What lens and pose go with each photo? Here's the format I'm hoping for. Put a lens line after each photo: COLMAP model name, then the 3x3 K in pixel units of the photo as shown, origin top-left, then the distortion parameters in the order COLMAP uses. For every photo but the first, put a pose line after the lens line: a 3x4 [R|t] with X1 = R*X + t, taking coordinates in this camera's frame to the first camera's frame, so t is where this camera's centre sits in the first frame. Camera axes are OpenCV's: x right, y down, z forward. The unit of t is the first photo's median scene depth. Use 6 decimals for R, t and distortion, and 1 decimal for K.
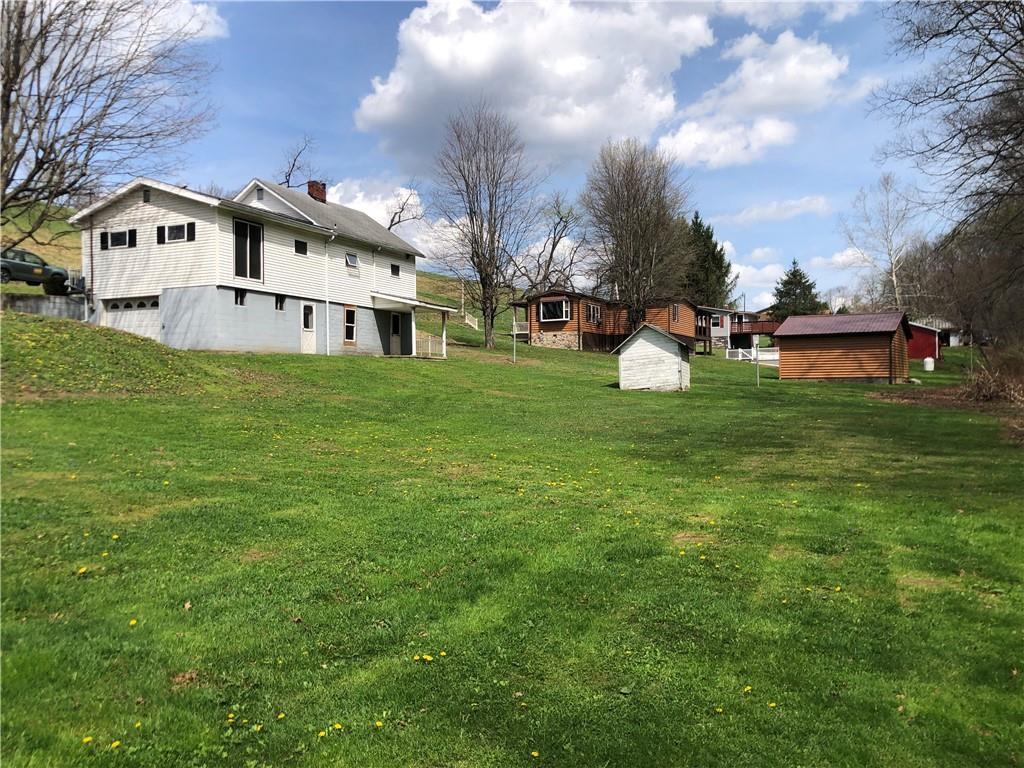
lens RADIAL K [[890.9, 0, 510.3], [0, 890.9, 386.0], [0, 0, 1]] dist [0.020875, 0.017305]
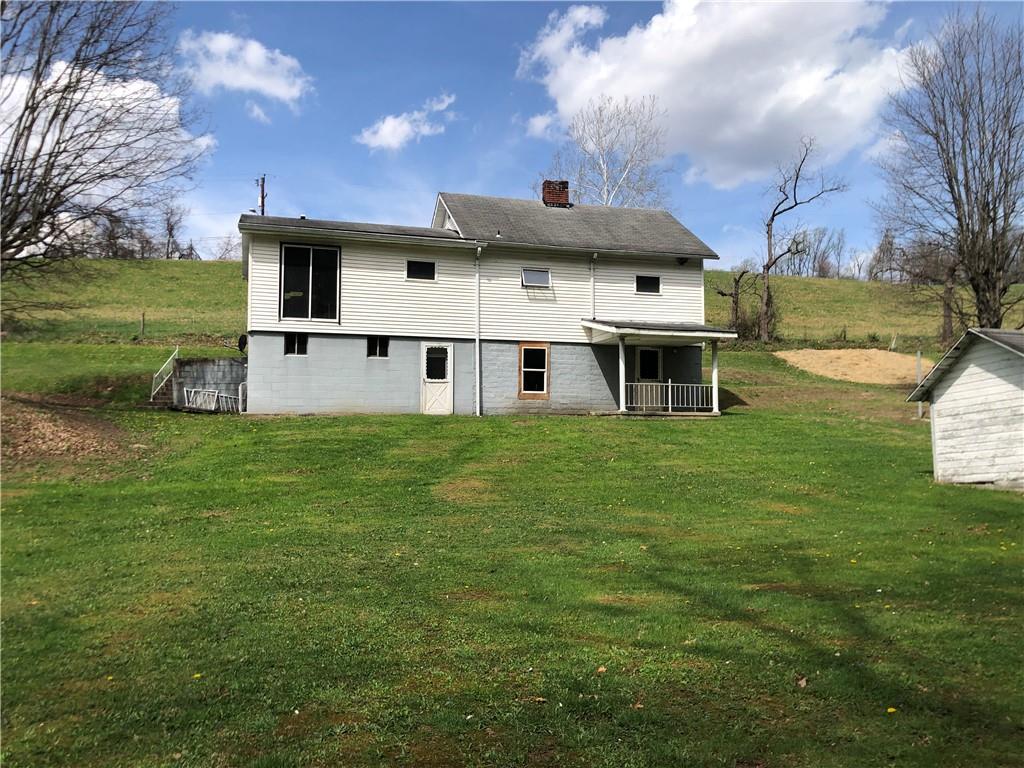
lens RADIAL K [[828.9, 0, 516.1], [0, 828.9, 385.2], [0, 0, 1]] dist [0.042223, -0.050554]
pose [[0.644844, -0.040075, -0.763263, 0.314451], [-0.002608, 0.998503, -0.054630, -0.020964], [0.764310, 0.037219, 0.643774, 0.576671]]
